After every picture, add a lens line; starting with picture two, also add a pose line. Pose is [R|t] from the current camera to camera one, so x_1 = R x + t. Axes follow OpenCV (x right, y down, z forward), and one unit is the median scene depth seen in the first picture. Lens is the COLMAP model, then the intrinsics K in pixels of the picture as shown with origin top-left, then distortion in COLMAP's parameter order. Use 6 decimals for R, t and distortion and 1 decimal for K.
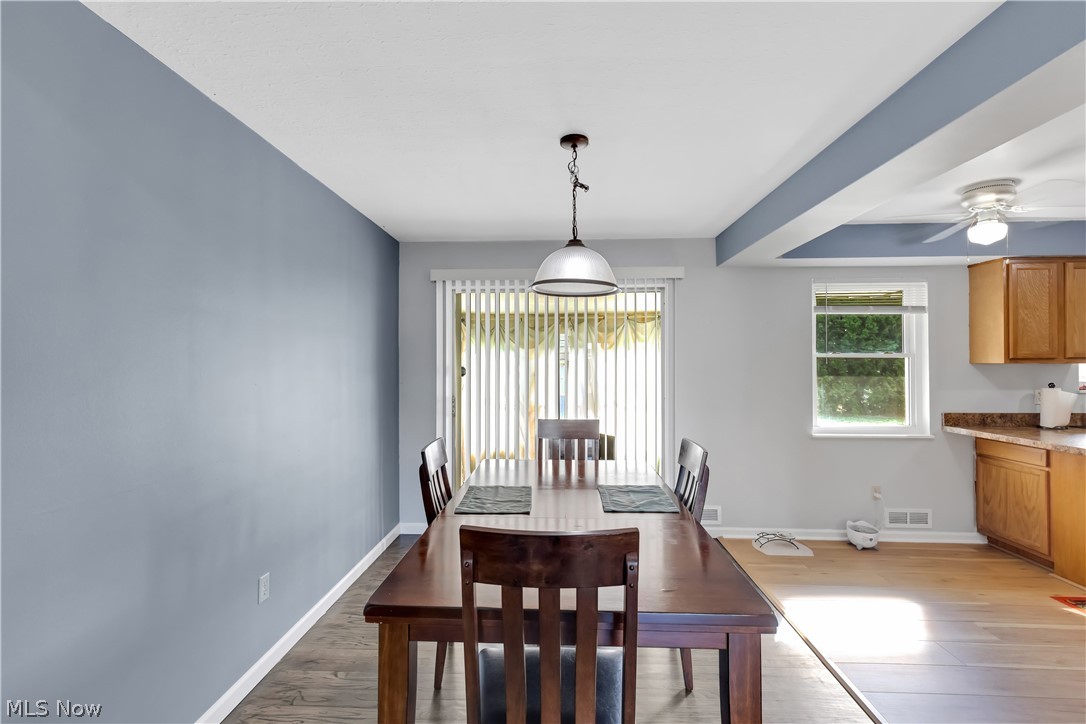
lens RADIAL K [[499.9, 0, 532.7], [0, 499.9, 359.4], [0, 0, 1]] dist [0.008226, 0.000087]
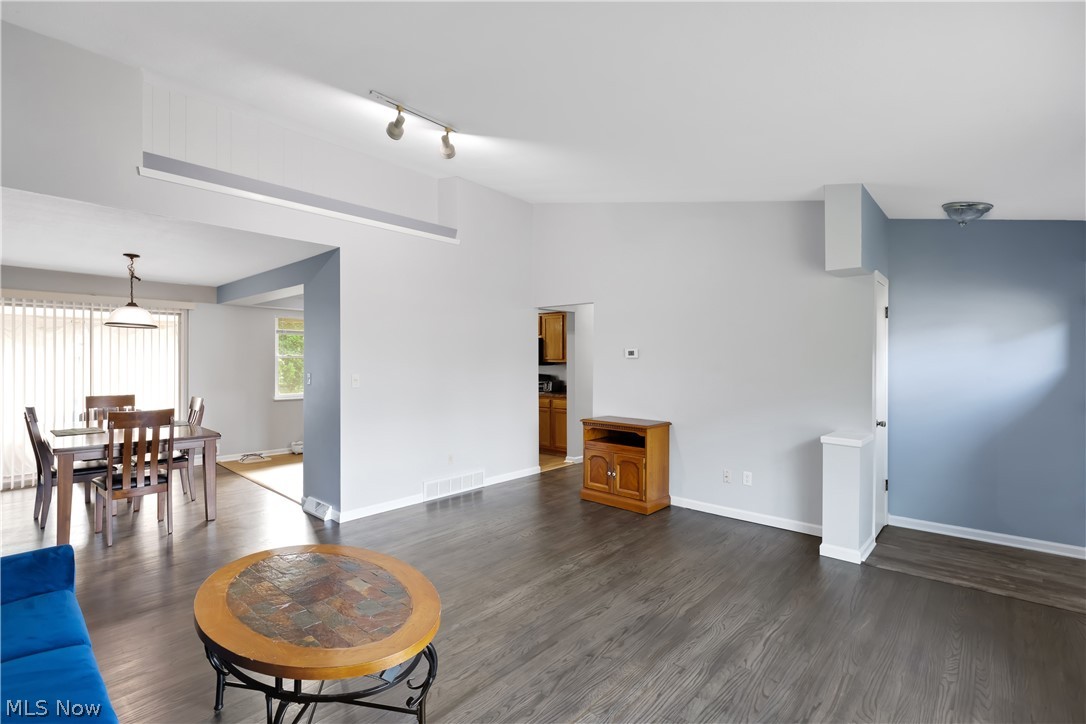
lens RADIAL K [[499.9, 0, 532.7], [0, 499.9, 359.4], [0, 0, 1]] dist [0.008226, 0.000087]
pose [[0.640763, 0.003133, 0.767732, -0.456091], [-0.013294, 0.999887, 0.007015, -0.036645], [-0.767623, -0.014701, 0.640733, -1.646804]]
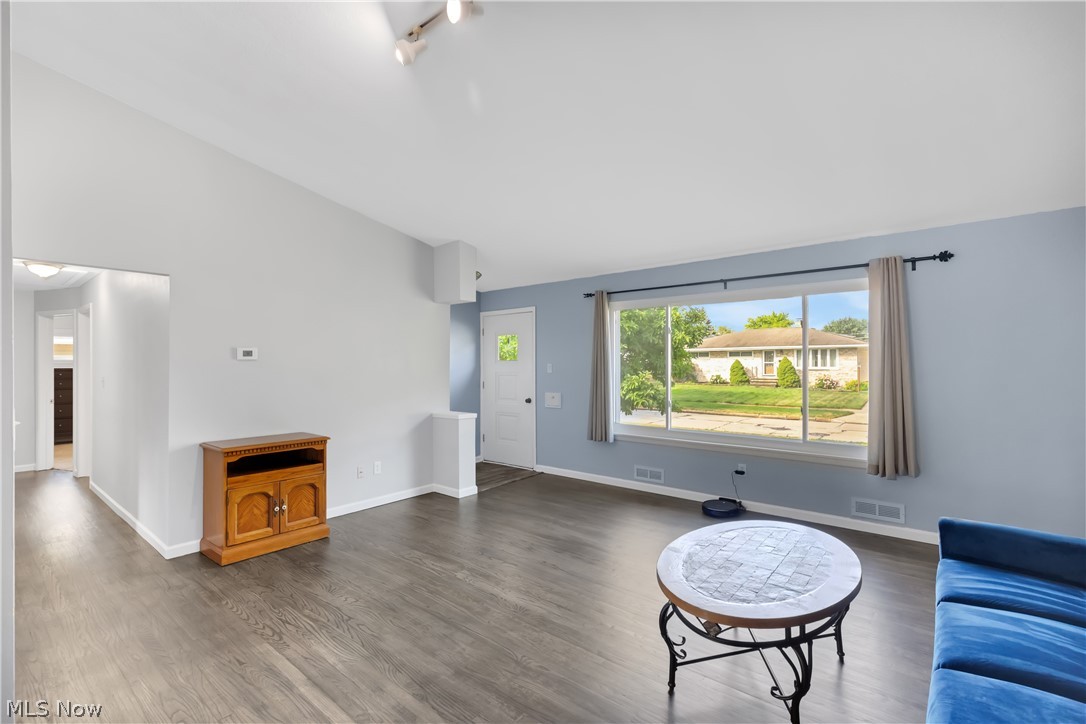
lens RADIAL K [[491.9, 0, 543.0], [0, 491.9, 362.0], [0, 0, 1]] dist [0.003774, 0.000185]
pose [[-0.801059, 0.003496, 0.598576, -0.280703], [-0.005284, 0.999903, -0.012911, -0.007904], [-0.598562, -0.013505, -0.800962, 0.282042]]
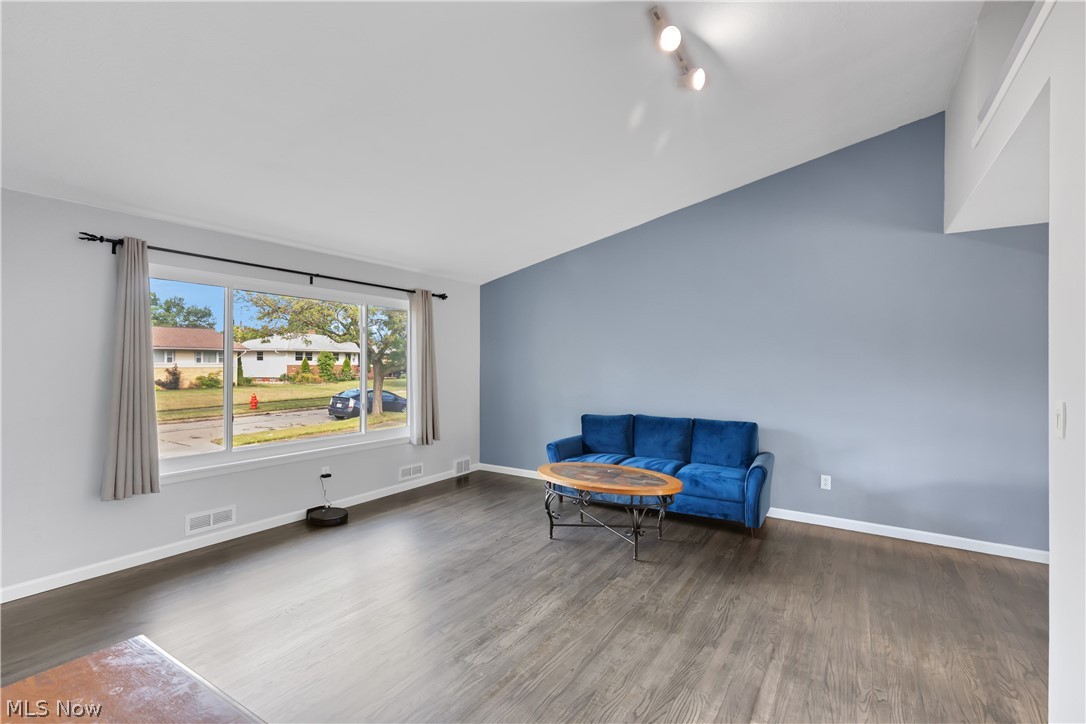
lens RADIAL K [[494.0, 0, 535.8], [0, 494.0, 364.2], [0, 0, 1]] dist [0.012594, -0.000260]
pose [[-0.500101, -0.002547, -0.865964, 1.653251], [0.006552, 0.999956, -0.006725, -0.012136], [0.865942, -0.009037, -0.500062, -0.119701]]
